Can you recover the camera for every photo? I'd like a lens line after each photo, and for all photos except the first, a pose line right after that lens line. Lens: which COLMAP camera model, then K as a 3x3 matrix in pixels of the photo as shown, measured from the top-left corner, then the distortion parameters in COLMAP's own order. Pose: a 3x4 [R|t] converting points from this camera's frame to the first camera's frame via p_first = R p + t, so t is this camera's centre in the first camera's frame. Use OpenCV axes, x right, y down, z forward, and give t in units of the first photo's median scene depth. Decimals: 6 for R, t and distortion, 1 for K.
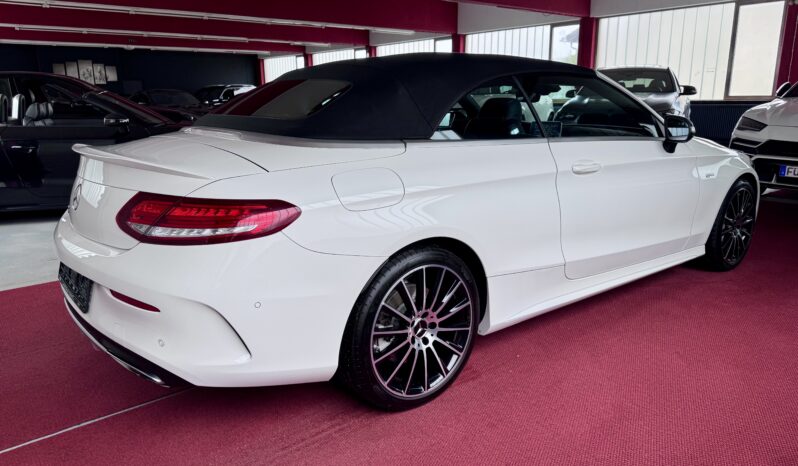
lens RADIAL K [[551.3, 0, 399.0], [0, 551.3, 233.0], [0, 0, 1]] dist [0.011201, -0.002115]
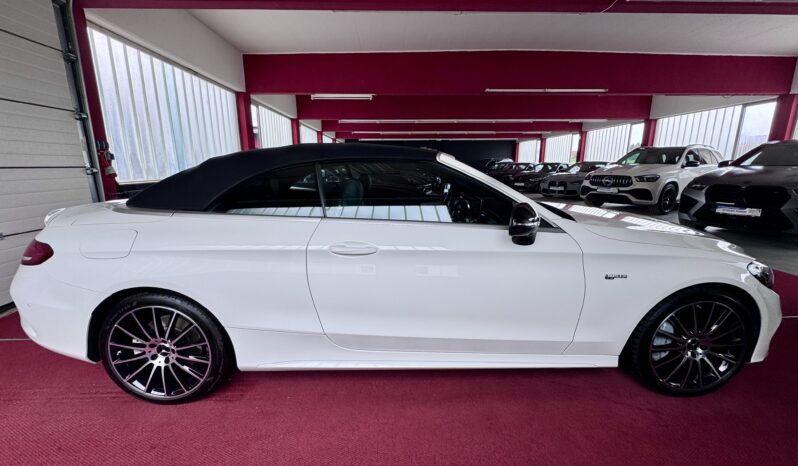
lens RADIAL K [[308.3, 0, 399.0], [0, 308.3, 233.0], [0, 0, 1]] dist [-0.002899, -0.000351]
pose [[0.800540, 0.132983, -0.584338, 0.534313], [-0.145445, 0.989029, 0.025824, -0.127059], [0.581361, 0.064316, 0.811099, 0.416282]]
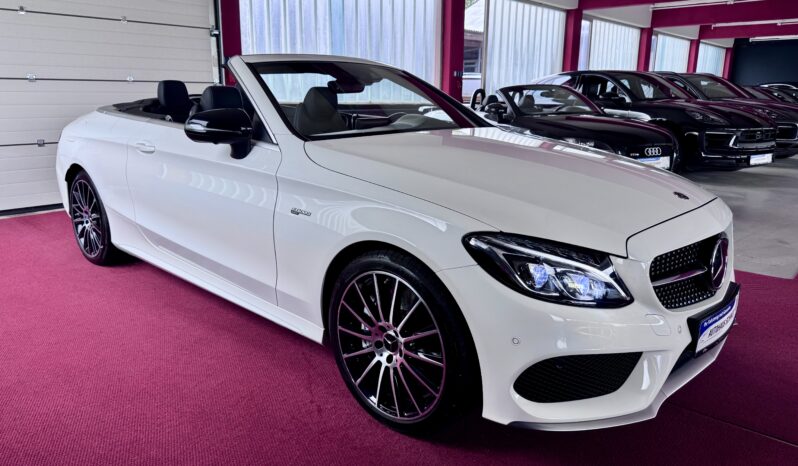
lens RADIAL K [[555.5, 0, 404.1], [0, 555.5, 231.7], [0, 0, 1]] dist [0.005926, 0.000010]
pose [[0.169176, 0.245908, -0.954415, 1.160365], [-0.245048, 0.948460, 0.200937, -0.231519], [0.954636, 0.199884, 0.220716, 0.965494]]
